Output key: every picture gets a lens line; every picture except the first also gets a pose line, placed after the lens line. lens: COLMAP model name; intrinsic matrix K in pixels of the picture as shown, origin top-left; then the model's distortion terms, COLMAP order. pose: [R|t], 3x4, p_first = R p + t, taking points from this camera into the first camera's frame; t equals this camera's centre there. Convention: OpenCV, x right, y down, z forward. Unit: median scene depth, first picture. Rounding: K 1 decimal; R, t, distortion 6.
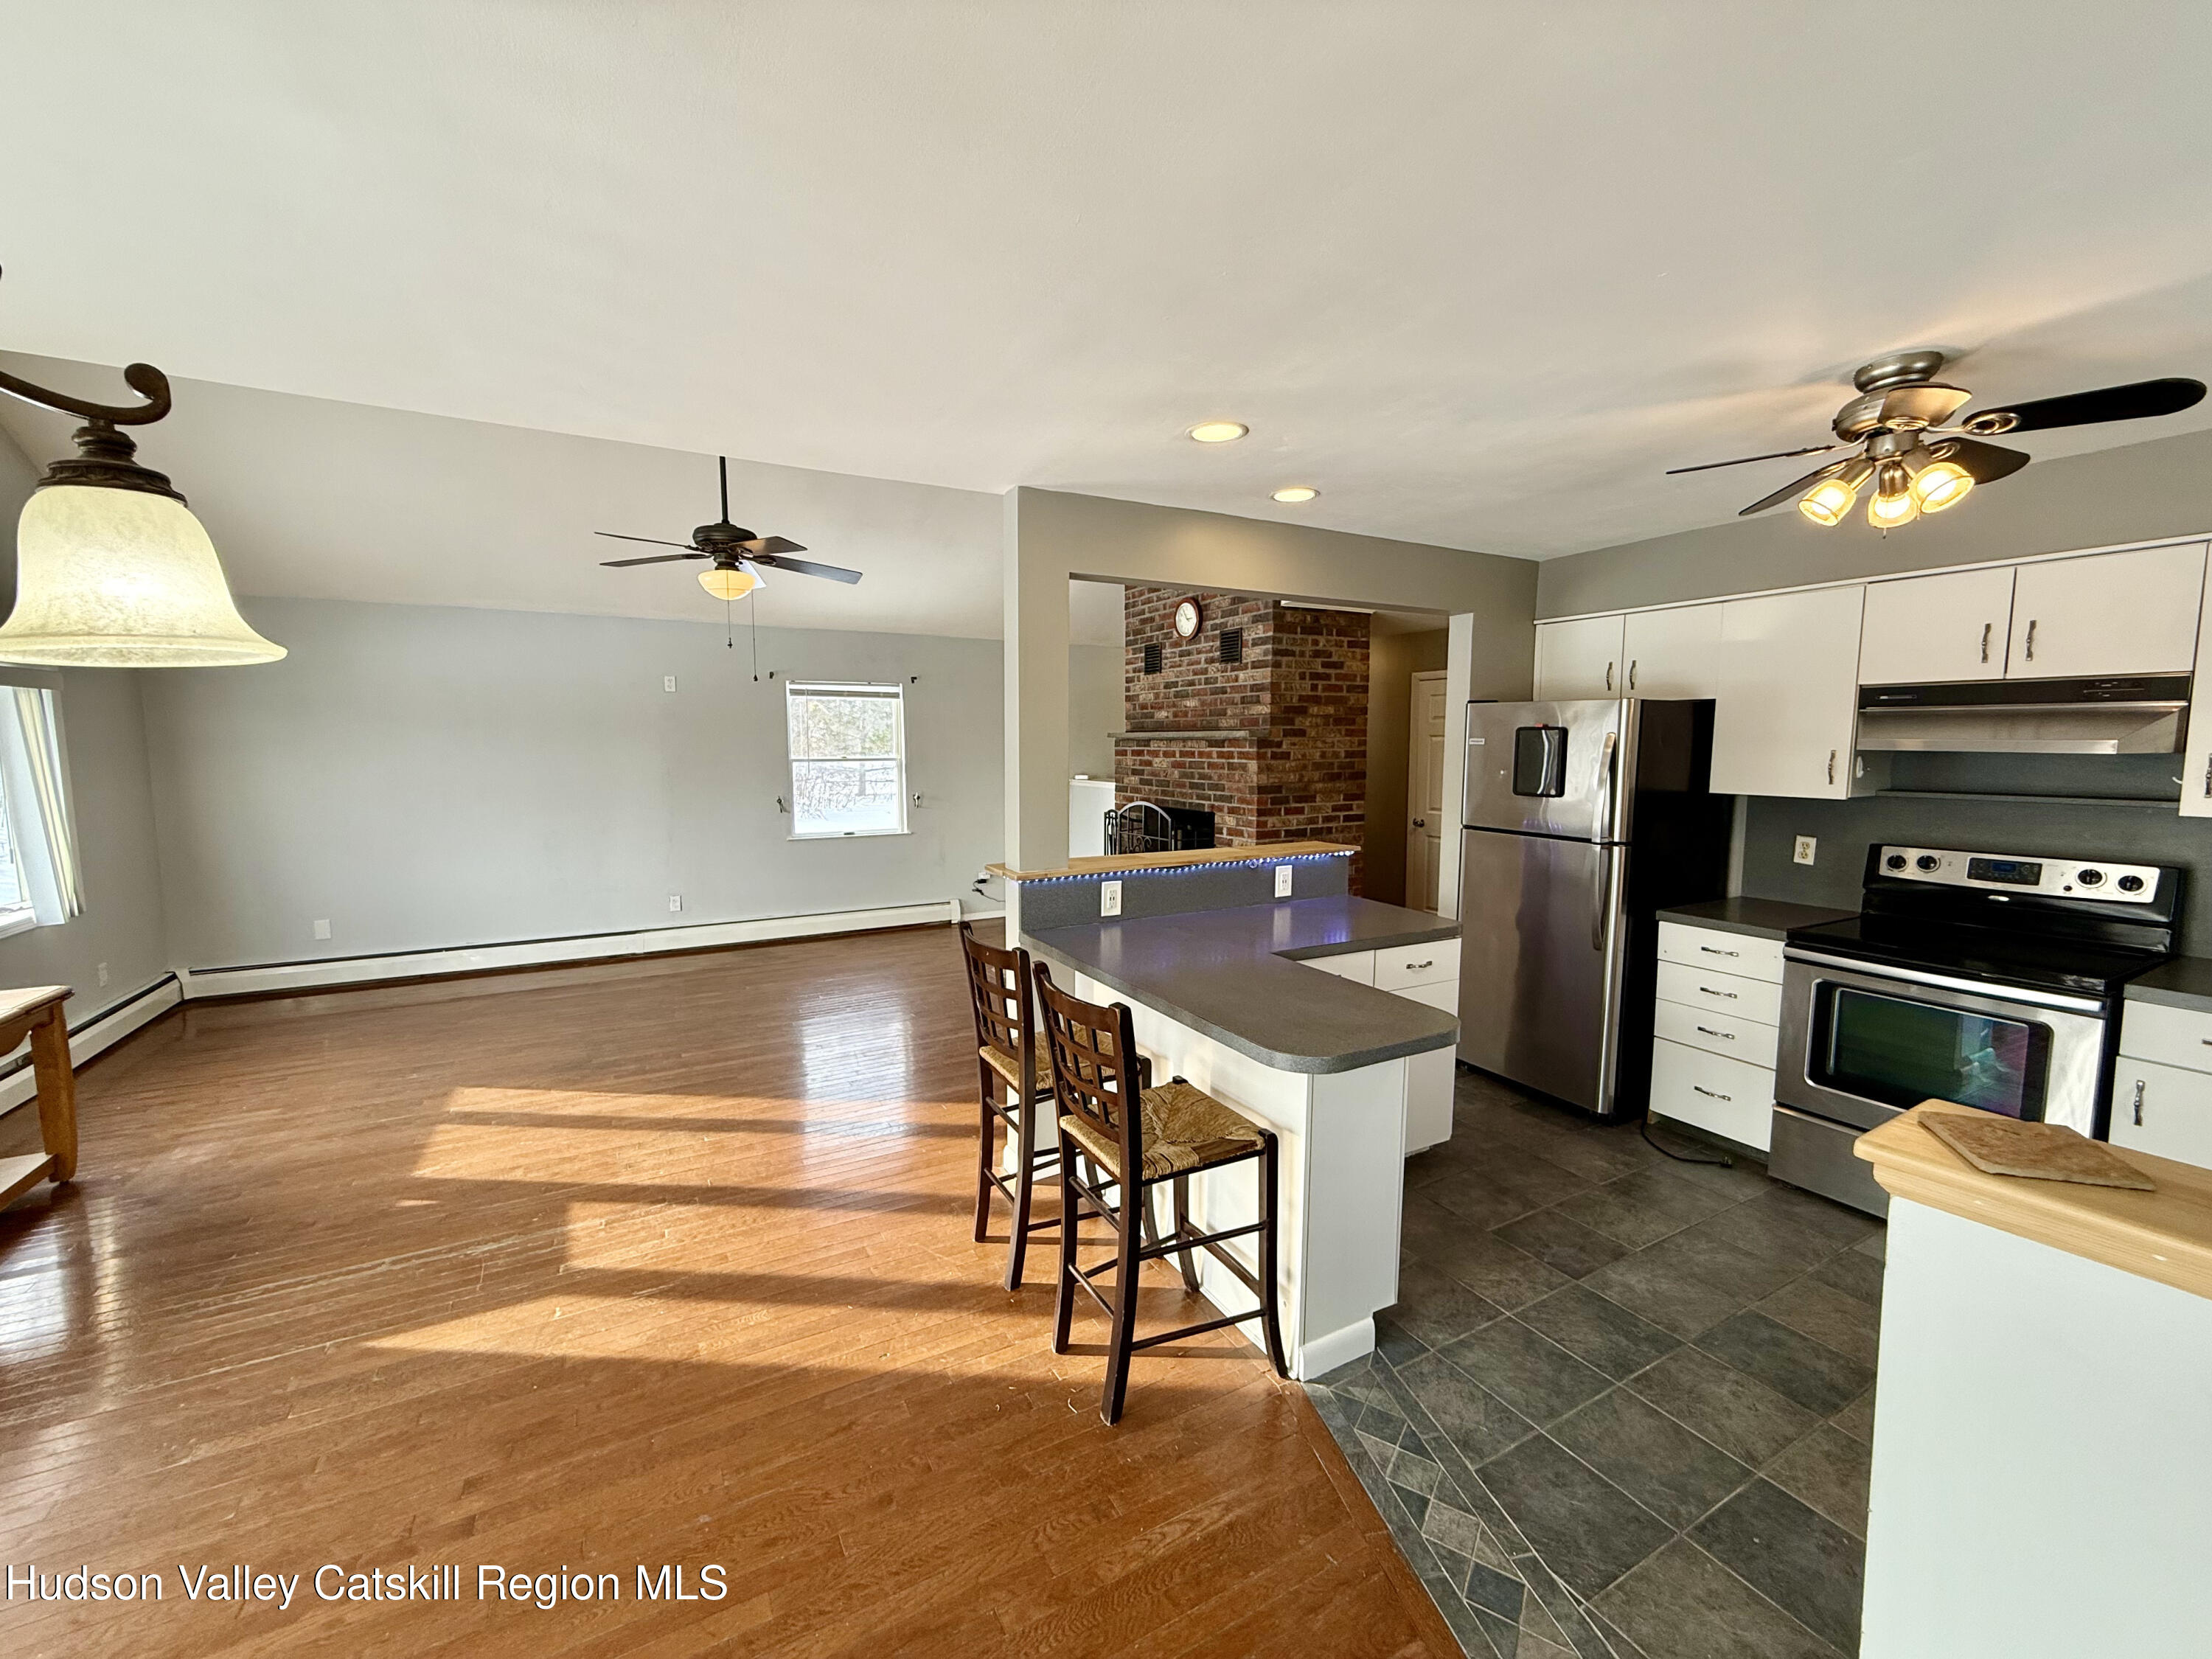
lens RADIAL K [[882.3, 0, 1098.0], [0, 882.3, 829.2], [0, 0, 1]] dist [-0.000669, -0.000059]
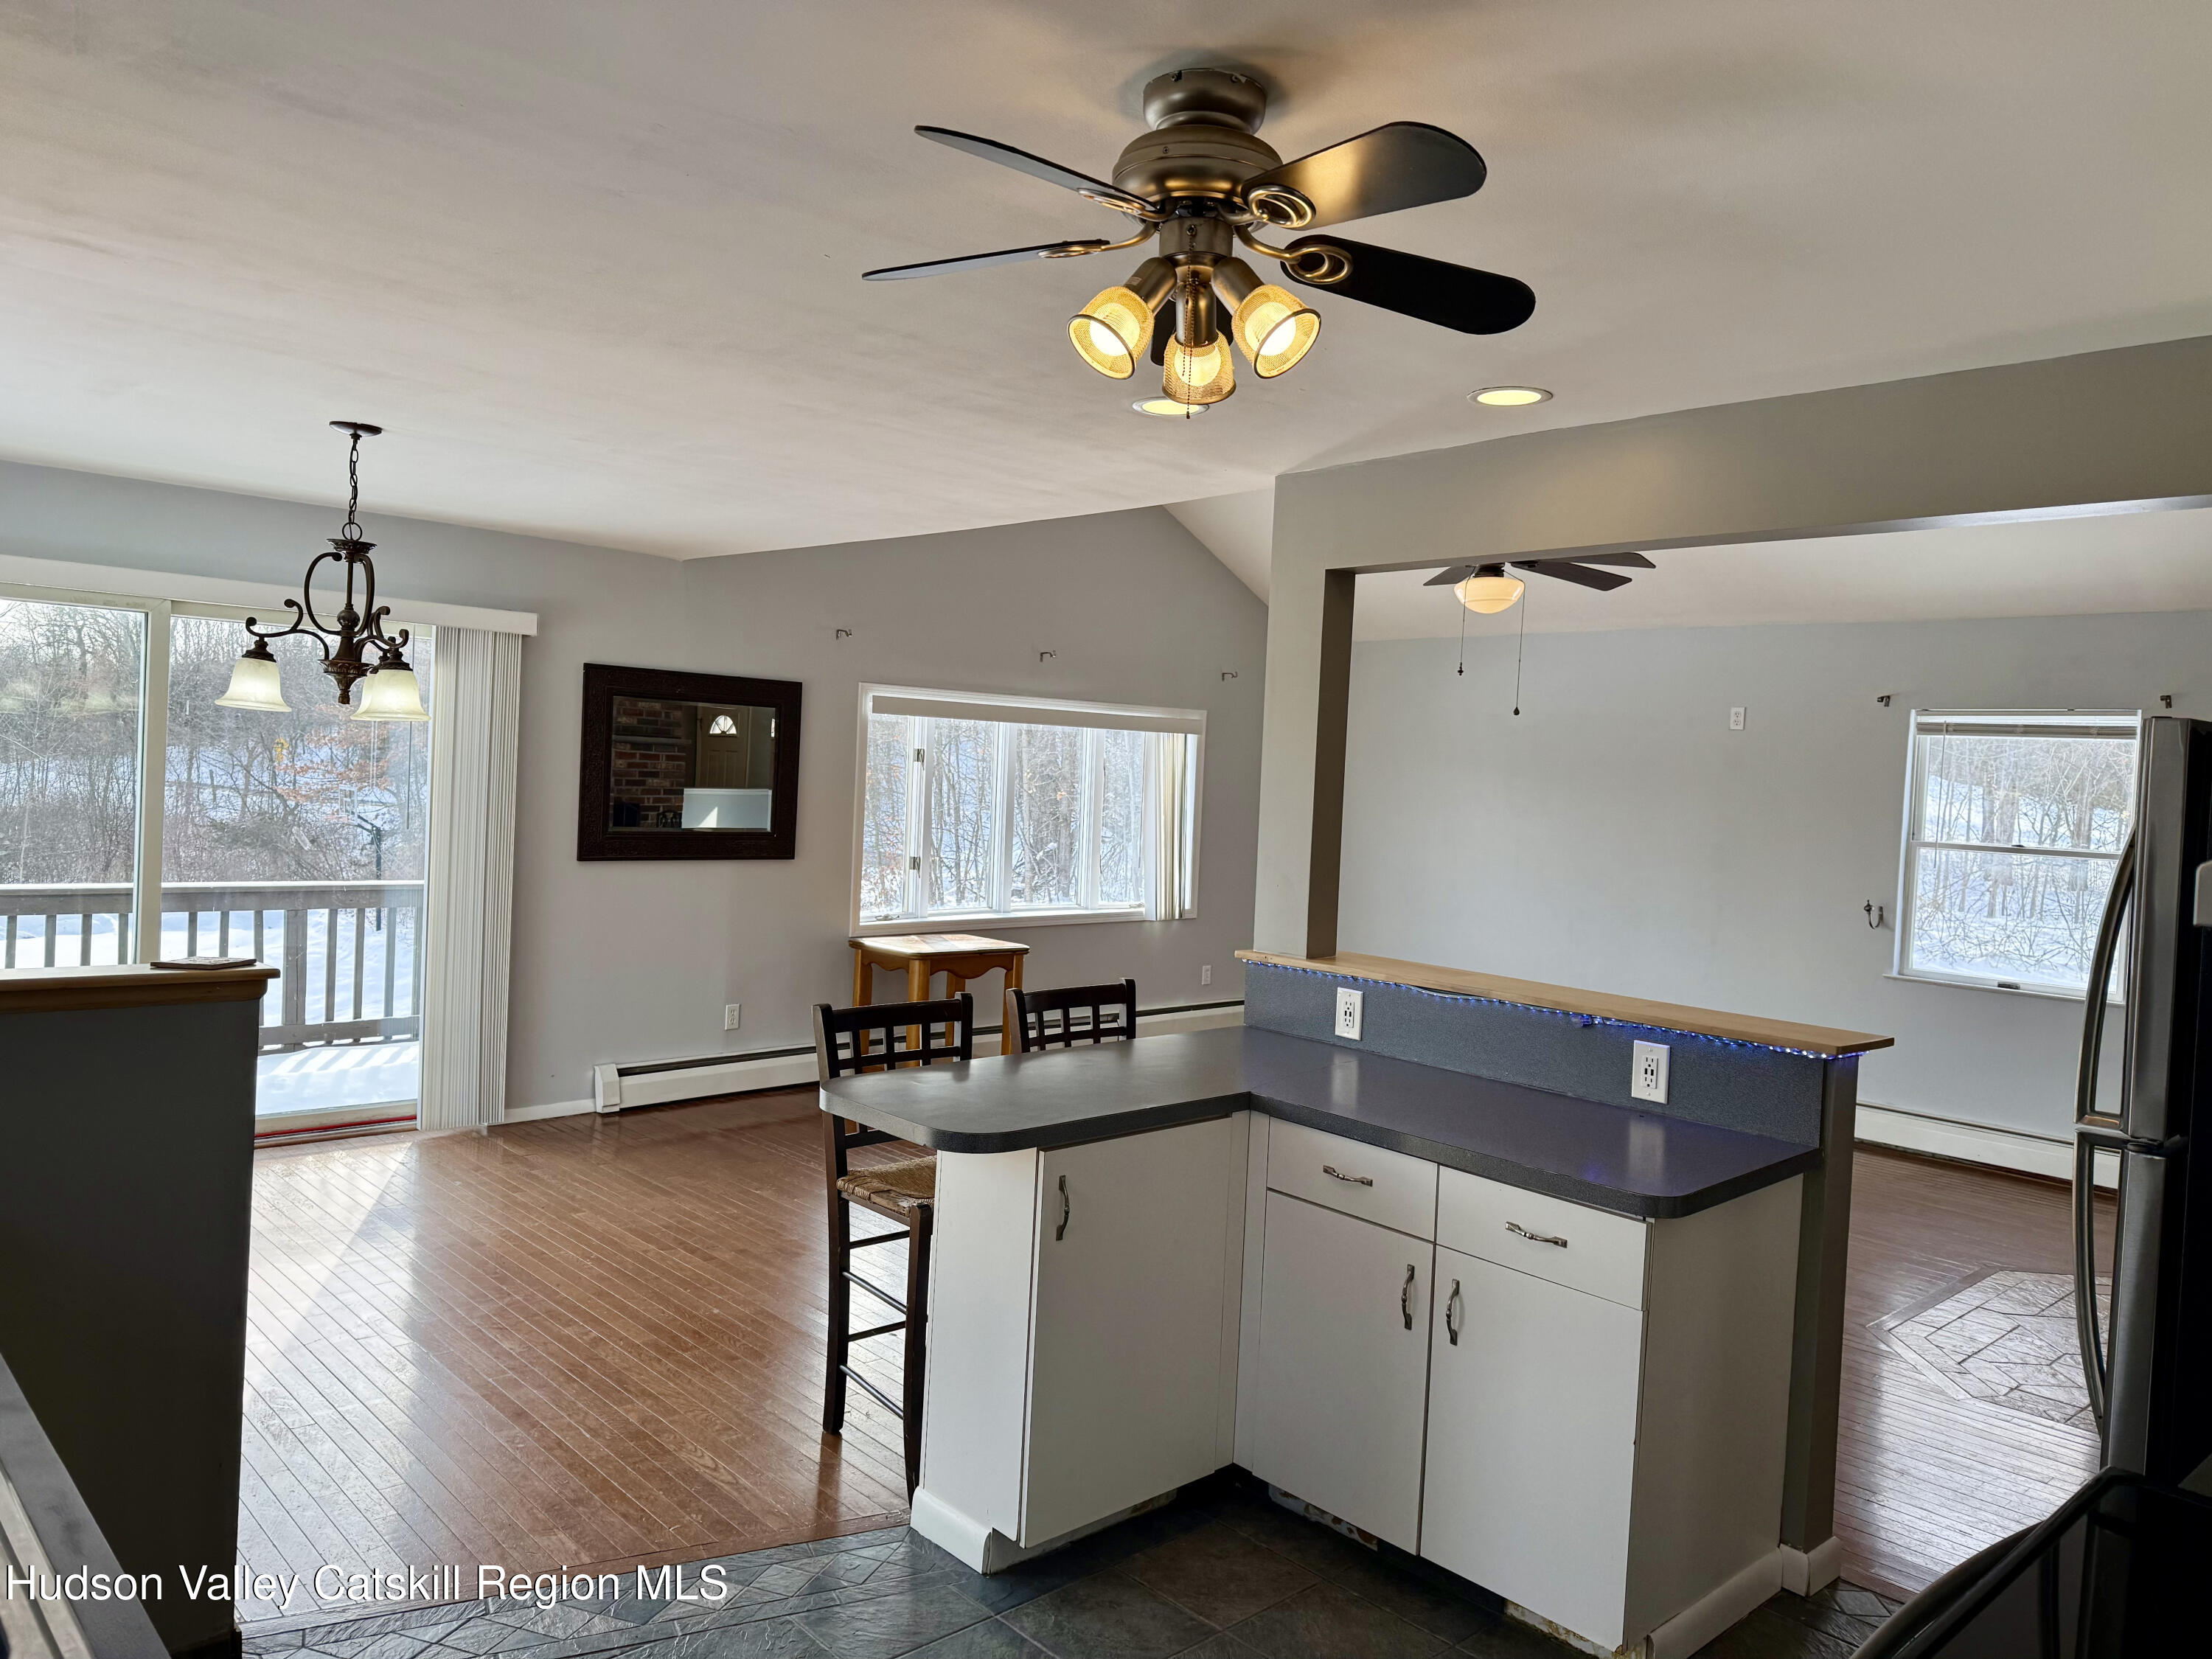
lens RADIAL K [[1580.9, 0, 1113.9], [0, 1580.9, 822.7], [0, 0, 1]] dist [0.032207, -0.000725]
pose [[0.251901, 0.052041, -0.966353, 0.803586], [-0.144860, 0.989331, 0.015517, -0.045359], [0.956850, 0.136077, 0.256752, 0.321083]]
